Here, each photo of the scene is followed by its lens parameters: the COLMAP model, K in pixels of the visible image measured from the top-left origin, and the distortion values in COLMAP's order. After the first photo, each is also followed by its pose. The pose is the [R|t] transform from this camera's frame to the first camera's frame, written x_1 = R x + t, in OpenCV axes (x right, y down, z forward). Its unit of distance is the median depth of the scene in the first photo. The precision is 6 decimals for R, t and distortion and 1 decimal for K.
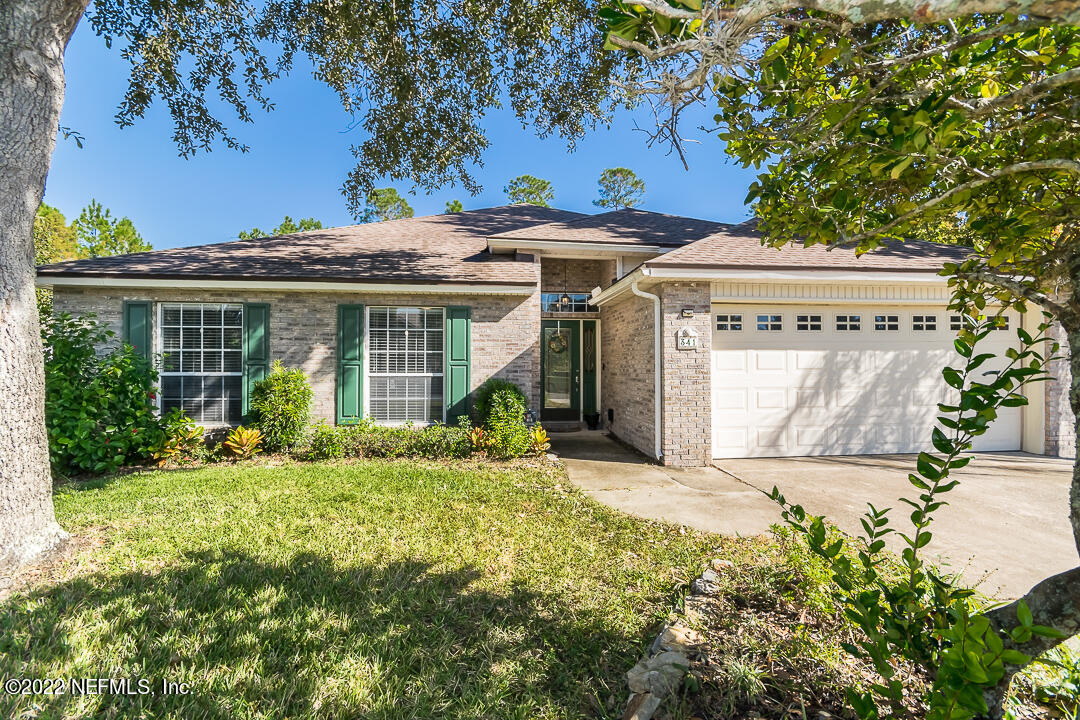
lens RADIAL K [[485.9, 0, 533.9], [0, 485.9, 364.1], [0, 0, 1]] dist [0.005079, -0.001232]
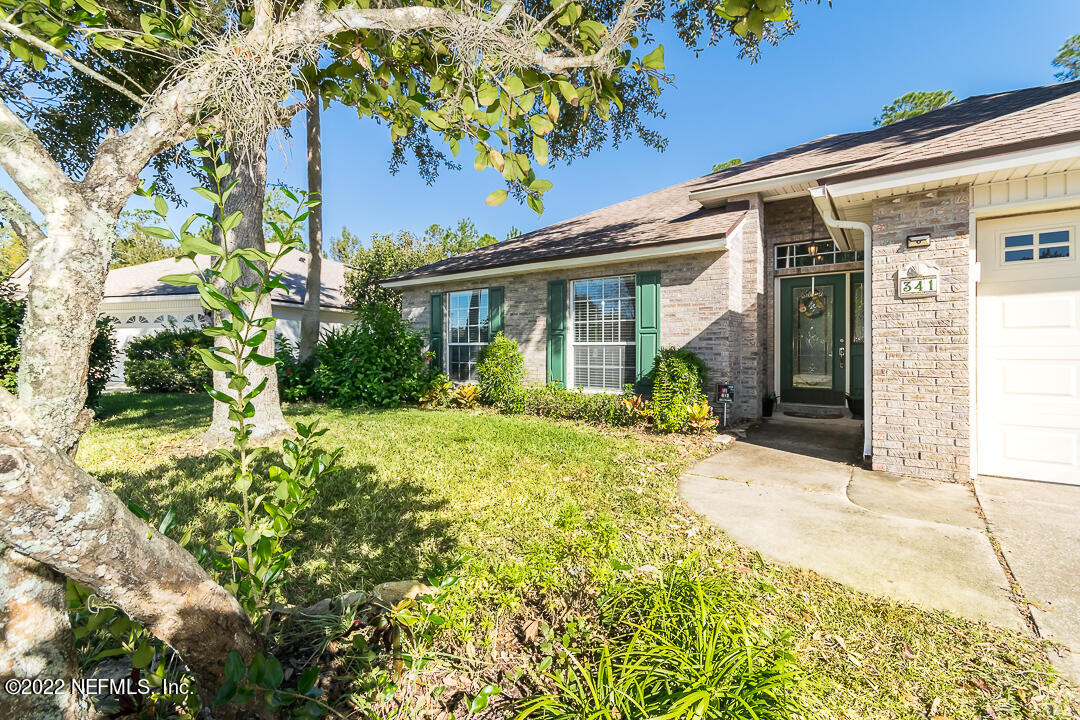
lens RADIAL K [[485.9, 0, 539.8], [0, 485.9, 354.1], [0, 0, 1]] dist [0.005079, -0.001232]
pose [[0.722914, 0.005061, -0.690919, 0.365432], [0.004264, 0.999921, 0.011786, 0.032584], [0.690925, -0.011467, 0.722836, 0.166125]]
